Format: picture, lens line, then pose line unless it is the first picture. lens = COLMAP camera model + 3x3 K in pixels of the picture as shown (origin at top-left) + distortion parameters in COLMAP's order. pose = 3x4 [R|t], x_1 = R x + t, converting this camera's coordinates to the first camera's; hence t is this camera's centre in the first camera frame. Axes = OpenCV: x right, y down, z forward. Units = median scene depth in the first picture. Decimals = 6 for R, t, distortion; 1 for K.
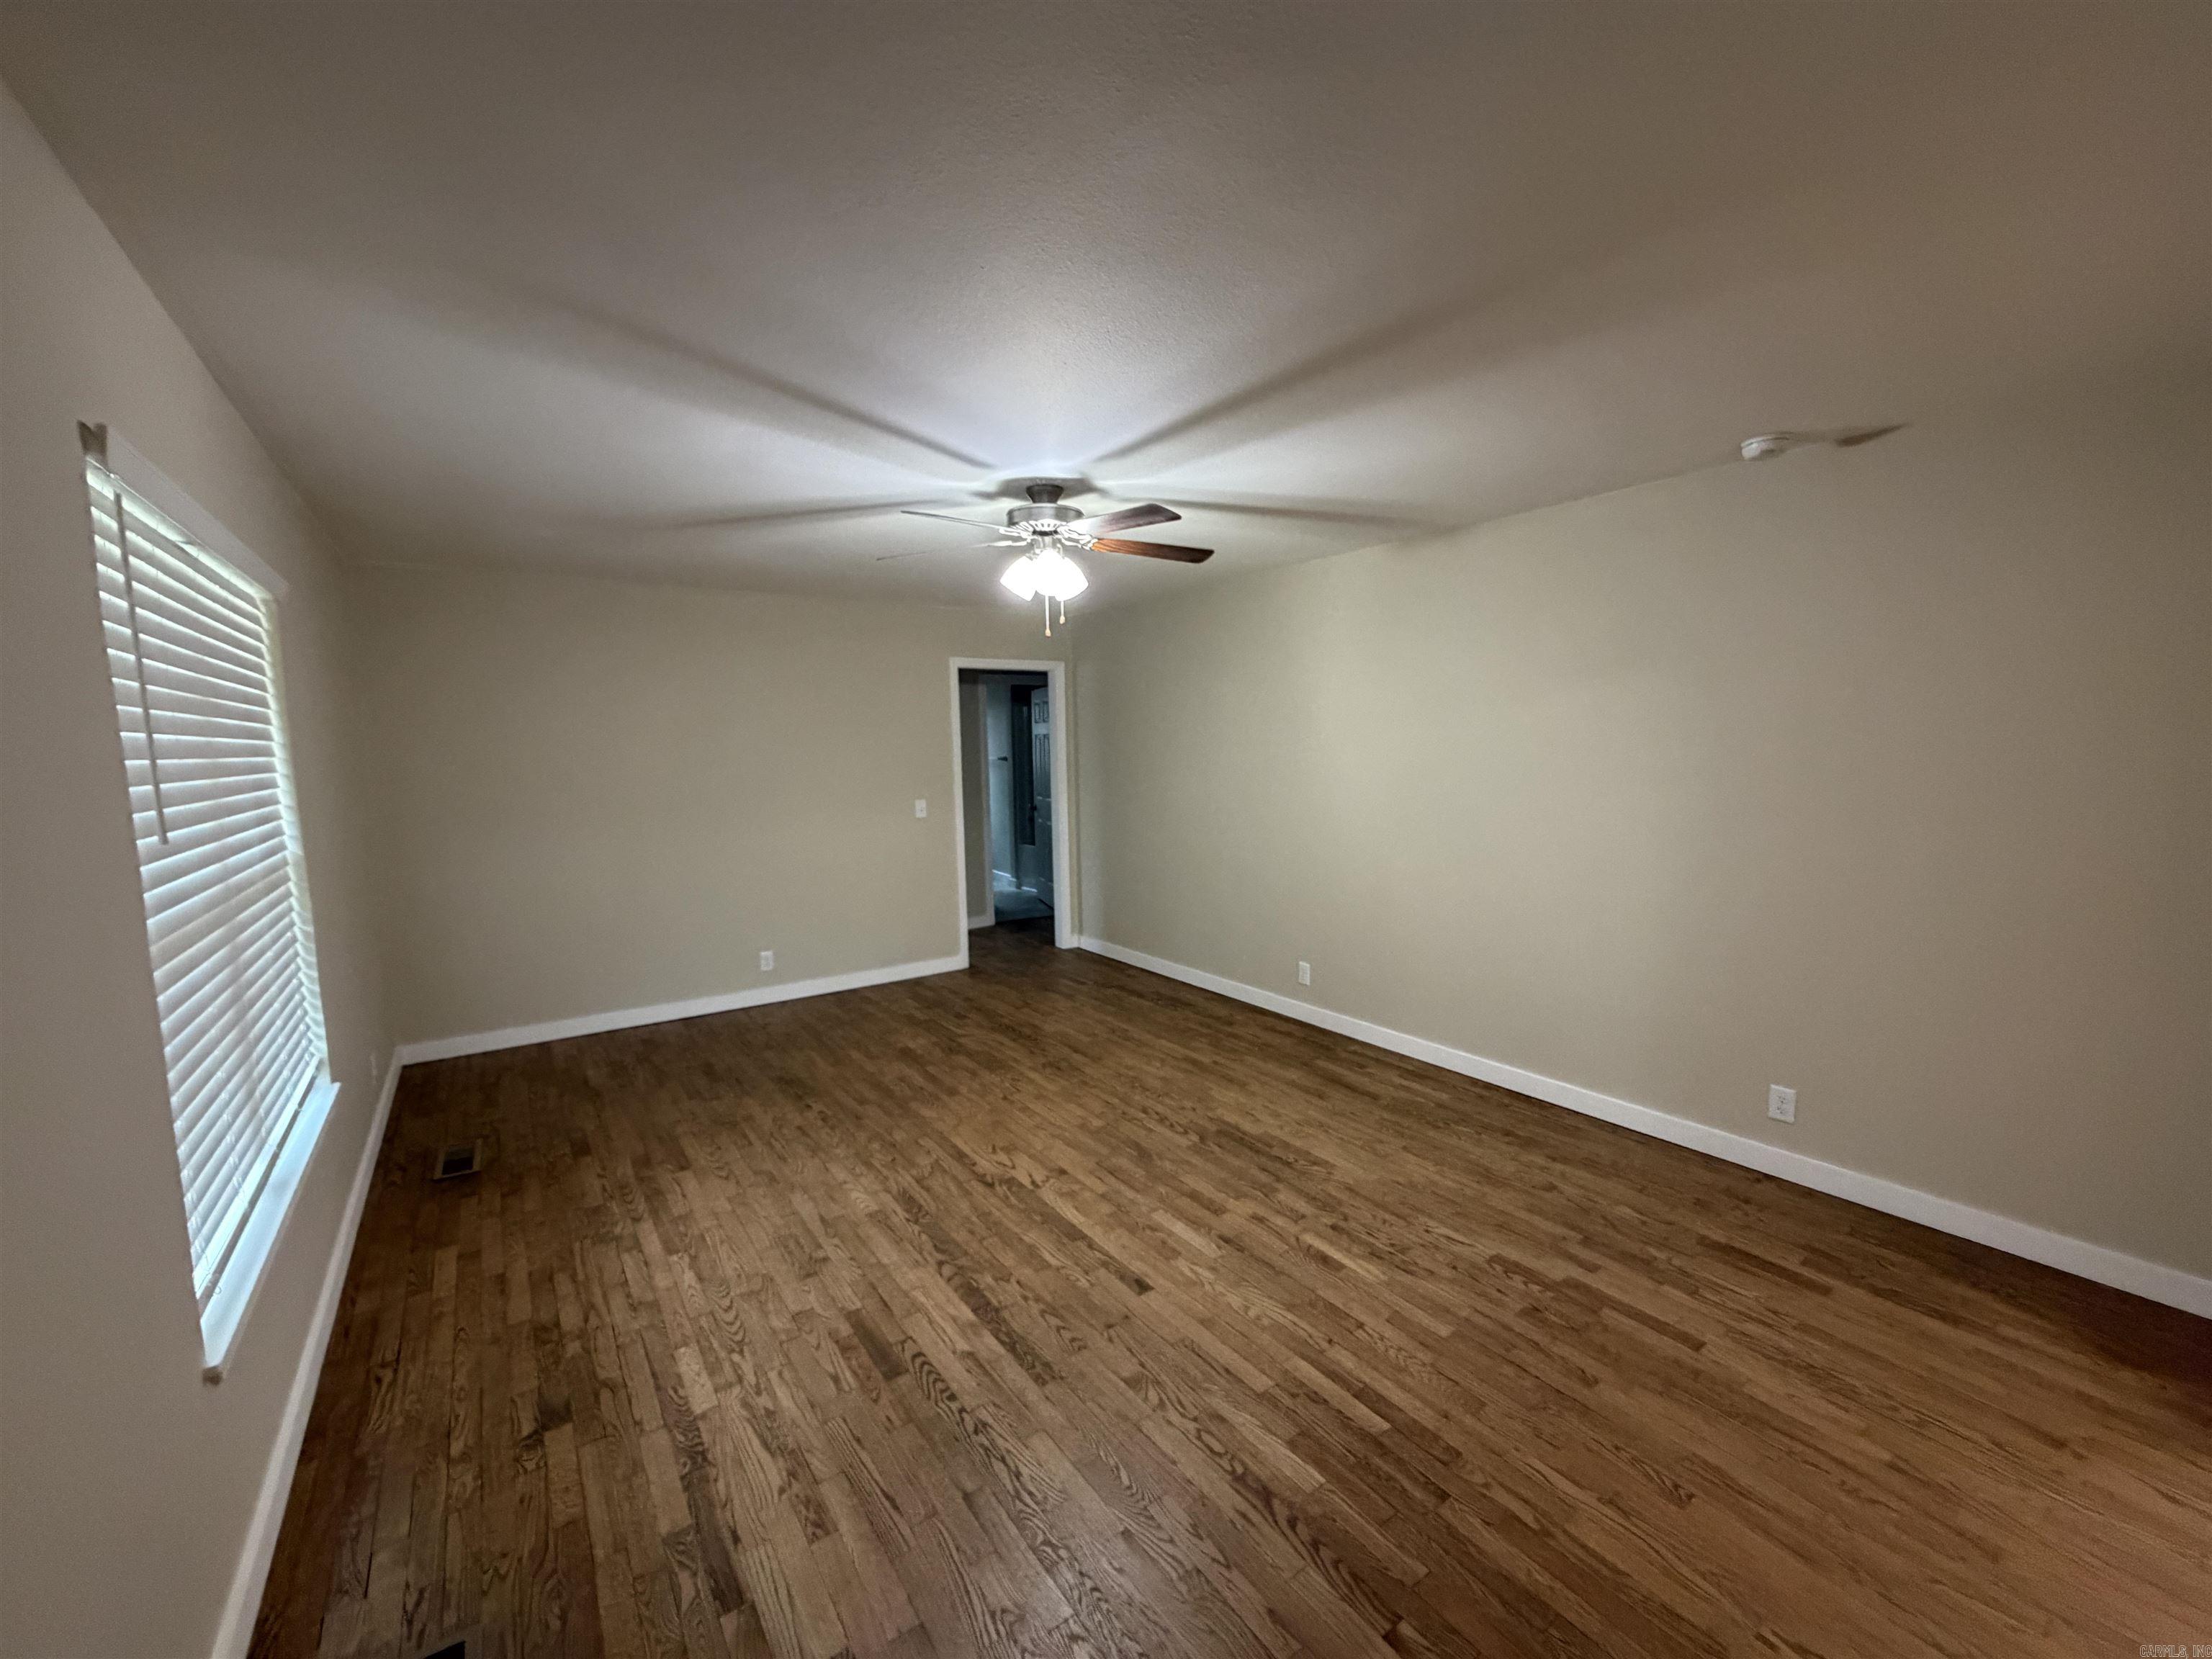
lens RADIAL K [[881.7, 0, 1102.9], [0, 881.7, 829.6], [0, 0, 1]] dist [-0.002463, 0.000363]
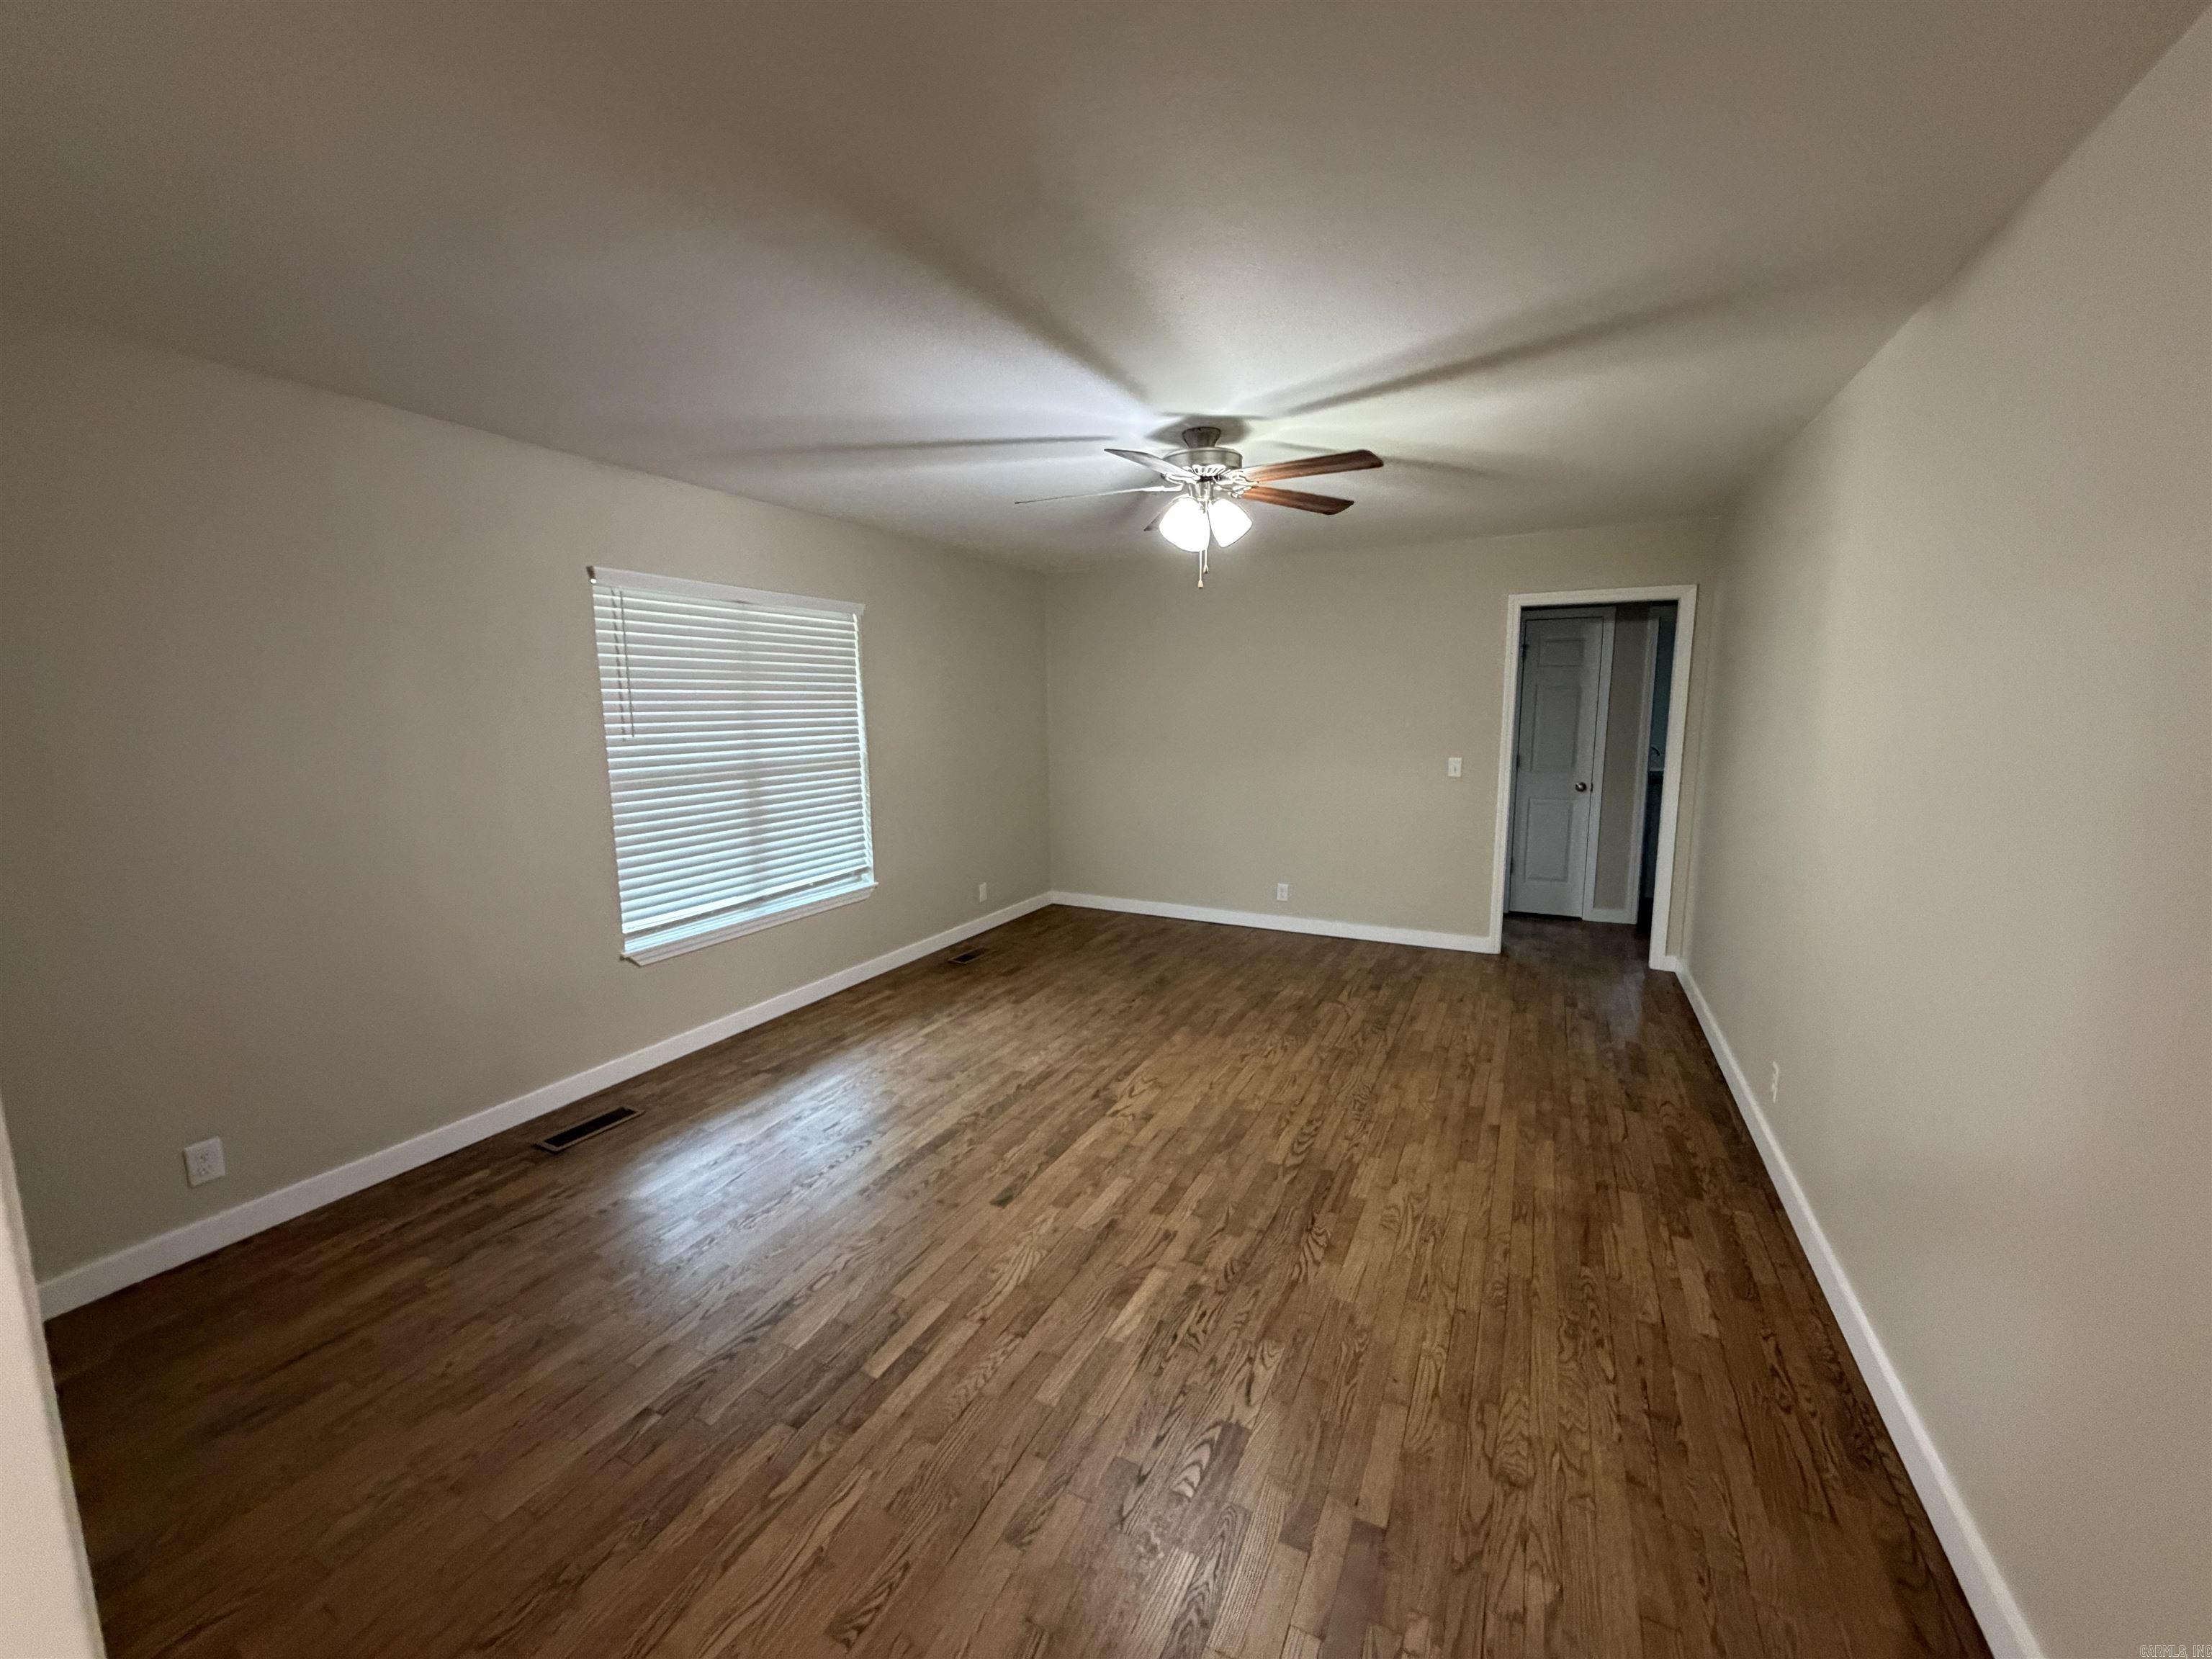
lens RADIAL K [[881.7, 0, 1102.9], [0, 881.7, 829.6], [0, 0, 1]] dist [-0.002463, 0.000363]
pose [[0.479165, 0.142246, -0.866122, 0.750677], [-0.089015, 0.989568, 0.113274, -0.055182], [0.873199, 0.022821, 0.486829, 0.431756]]
